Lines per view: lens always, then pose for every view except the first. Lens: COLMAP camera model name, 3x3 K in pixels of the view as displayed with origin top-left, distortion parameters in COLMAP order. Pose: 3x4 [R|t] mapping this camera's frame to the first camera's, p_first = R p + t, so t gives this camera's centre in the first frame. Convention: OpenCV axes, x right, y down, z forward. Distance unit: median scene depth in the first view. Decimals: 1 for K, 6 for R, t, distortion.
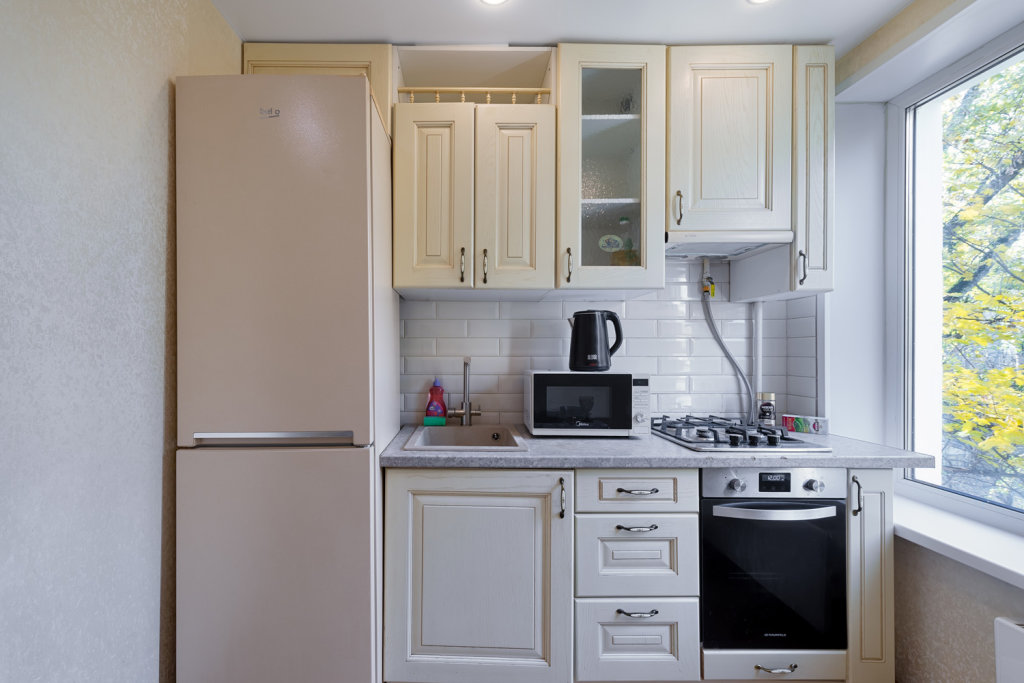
lens RADIAL K [[415.4, 0, 466.4], [0, 415.4, 349.4], [0, 0, 1]] dist [0.003527, -0.000412]
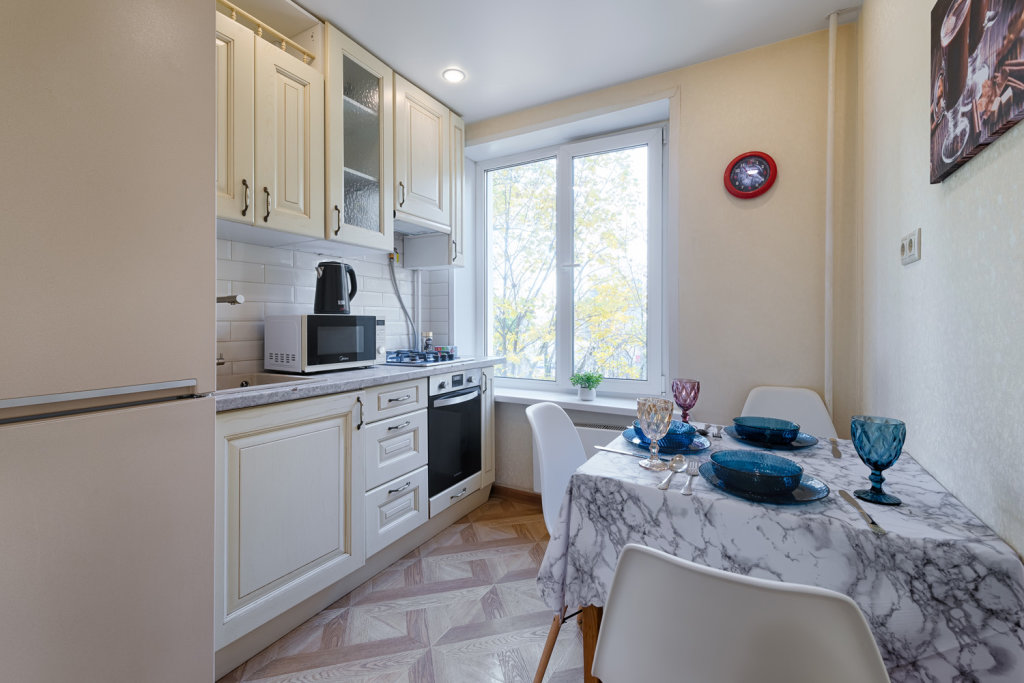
lens RADIAL K [[441.3, 0, 509.4], [0, 441.3, 321.9], [0, 0, 1]] dist [-0.000906, -0.000105]
pose [[0.481010, -0.003229, 0.876709, -0.593537], [0.000607, 0.999994, 0.003351, 0.073549], [-0.876715, -0.001080, 0.481009, -0.007566]]
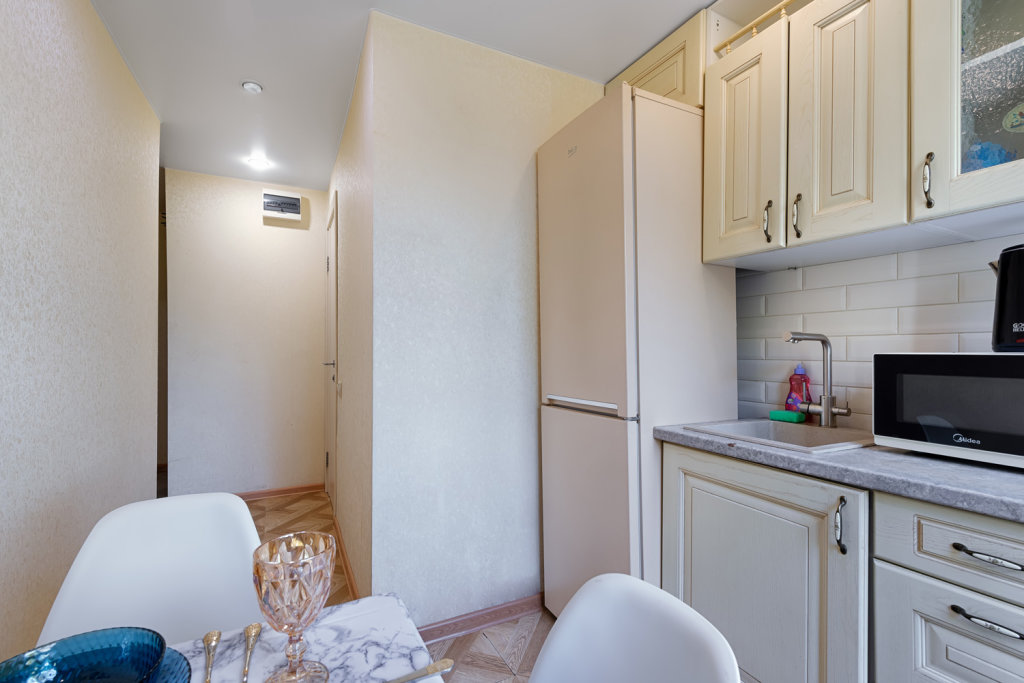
lens RADIAL K [[477.8, 0, 511.8], [0, 477.8, 349.0], [0, 0, 1]] dist [0.001033, 0.000143]
pose [[0.453181, -0.005626, -0.891401, 0.600382], [-0.001254, 0.999975, -0.006949, 0.056414], [0.891418, 0.004267, 0.453162, 0.113768]]
